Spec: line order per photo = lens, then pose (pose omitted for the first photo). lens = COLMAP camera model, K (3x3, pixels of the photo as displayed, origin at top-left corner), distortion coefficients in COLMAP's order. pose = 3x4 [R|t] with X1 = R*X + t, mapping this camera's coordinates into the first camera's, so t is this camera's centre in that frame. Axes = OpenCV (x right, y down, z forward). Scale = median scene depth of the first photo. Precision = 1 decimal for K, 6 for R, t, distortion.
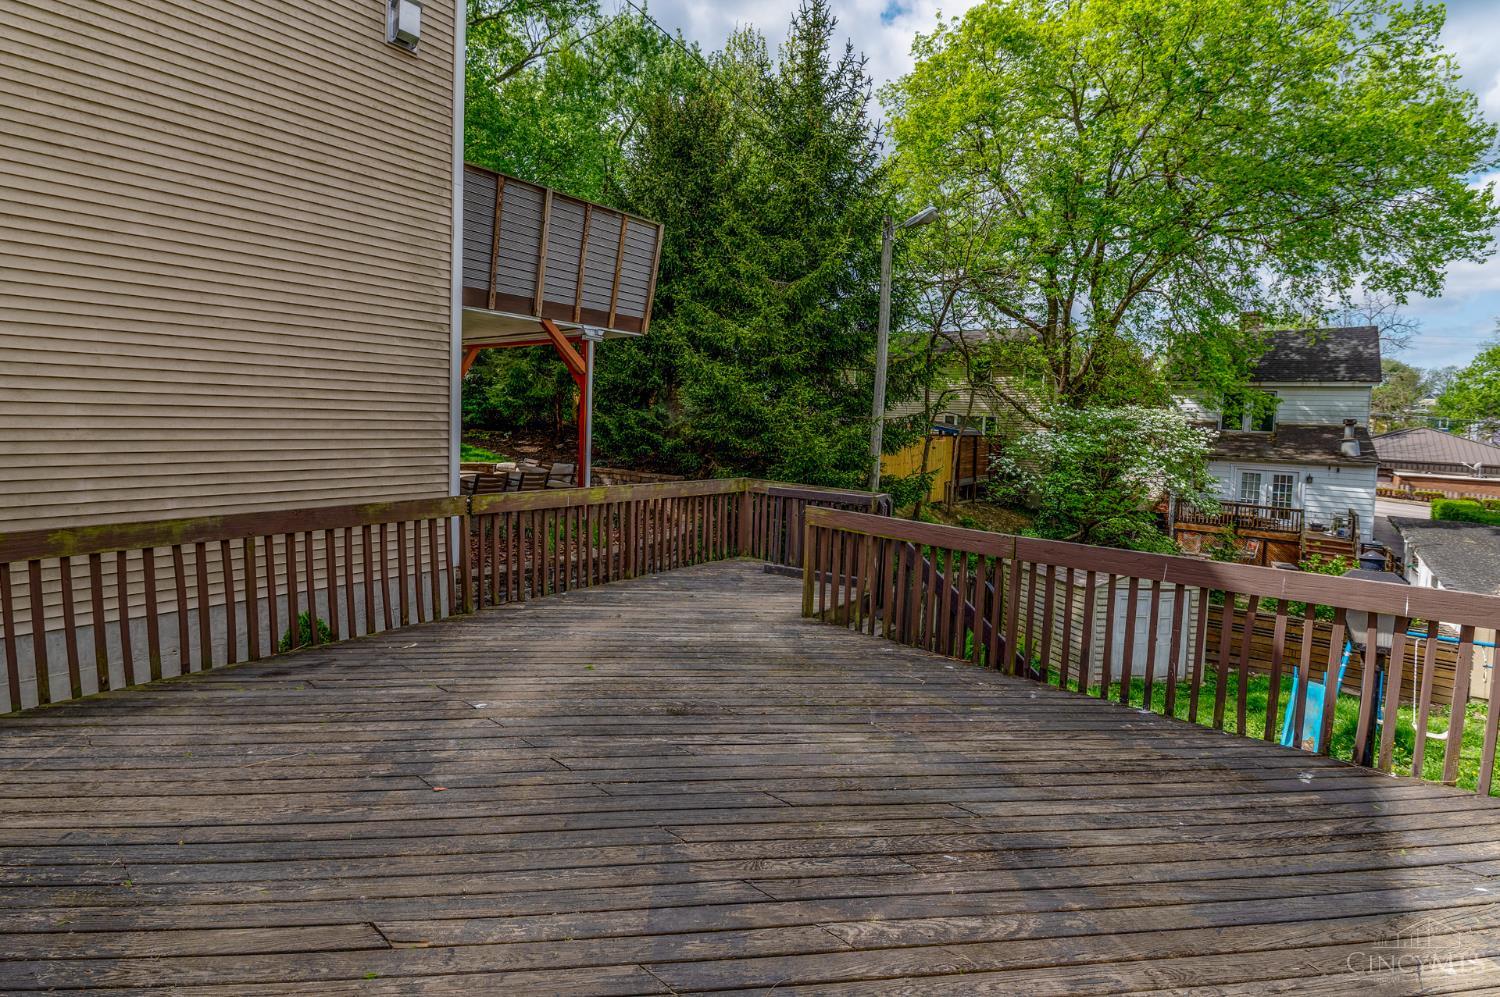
lens RADIAL K [[652.7, 0, 715.1], [0, 652.7, 443.7], [0, 0, 1]] dist [0.001105, -0.010206]
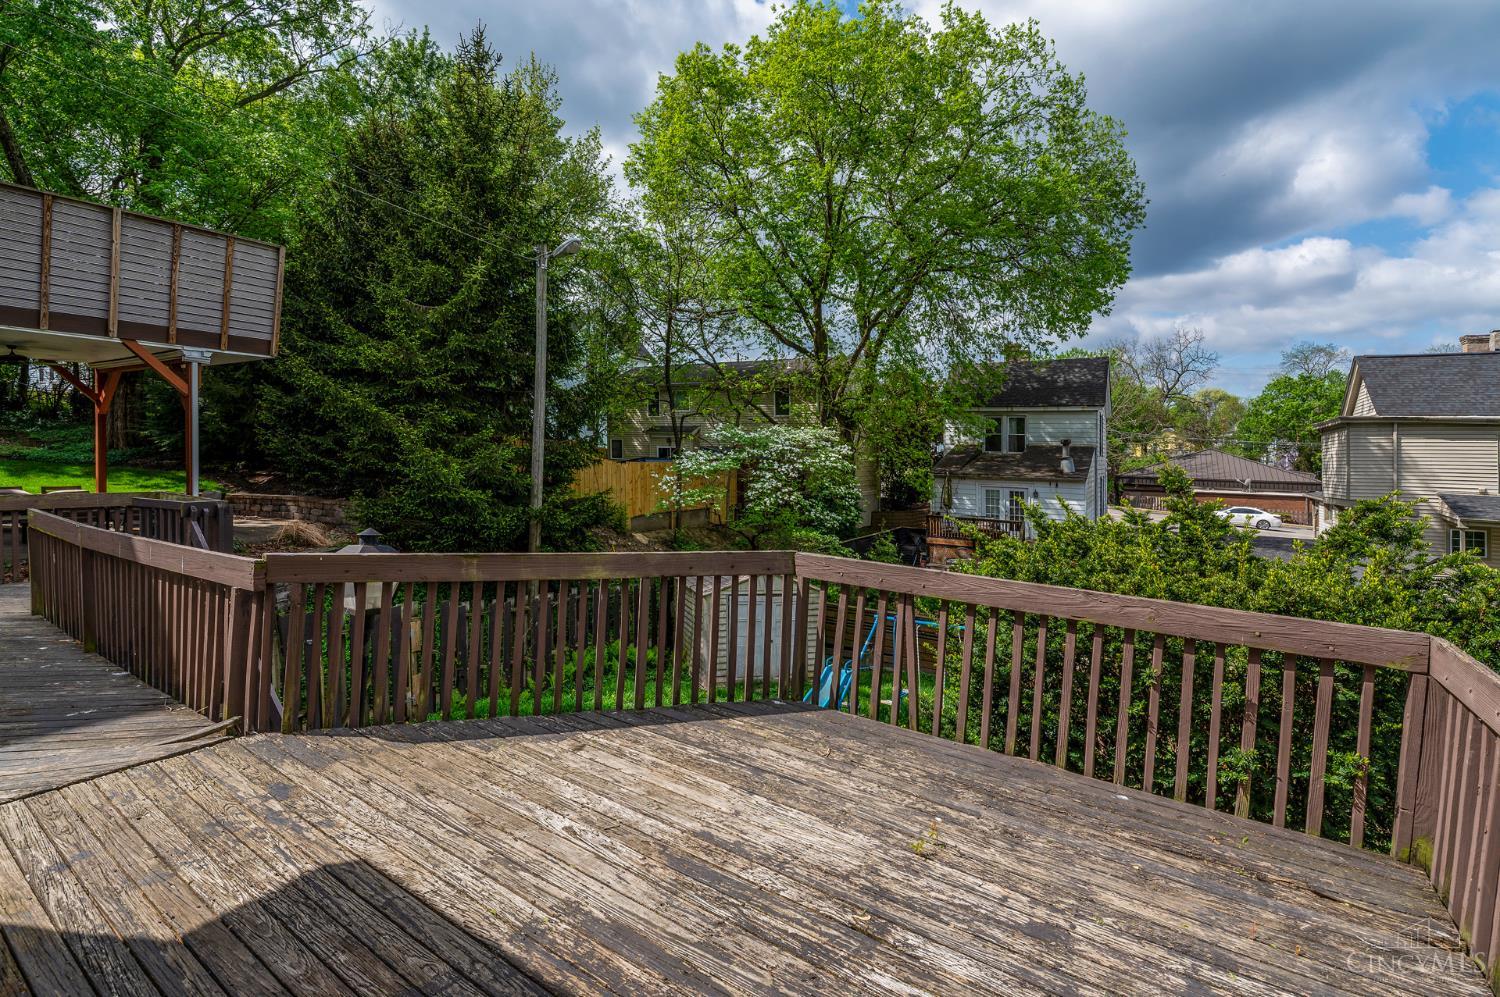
lens RADIAL K [[665.4, 0, 728.9], [0, 665.4, 458.9], [0, 0, 1]] dist [-0.002312, -0.012214]
pose [[0.989472, -0.013874, 0.144061, 0.232315], [0.017562, 0.999549, -0.024359, 0.012637], [-0.143658, 0.026633, 0.989269, -0.046046]]
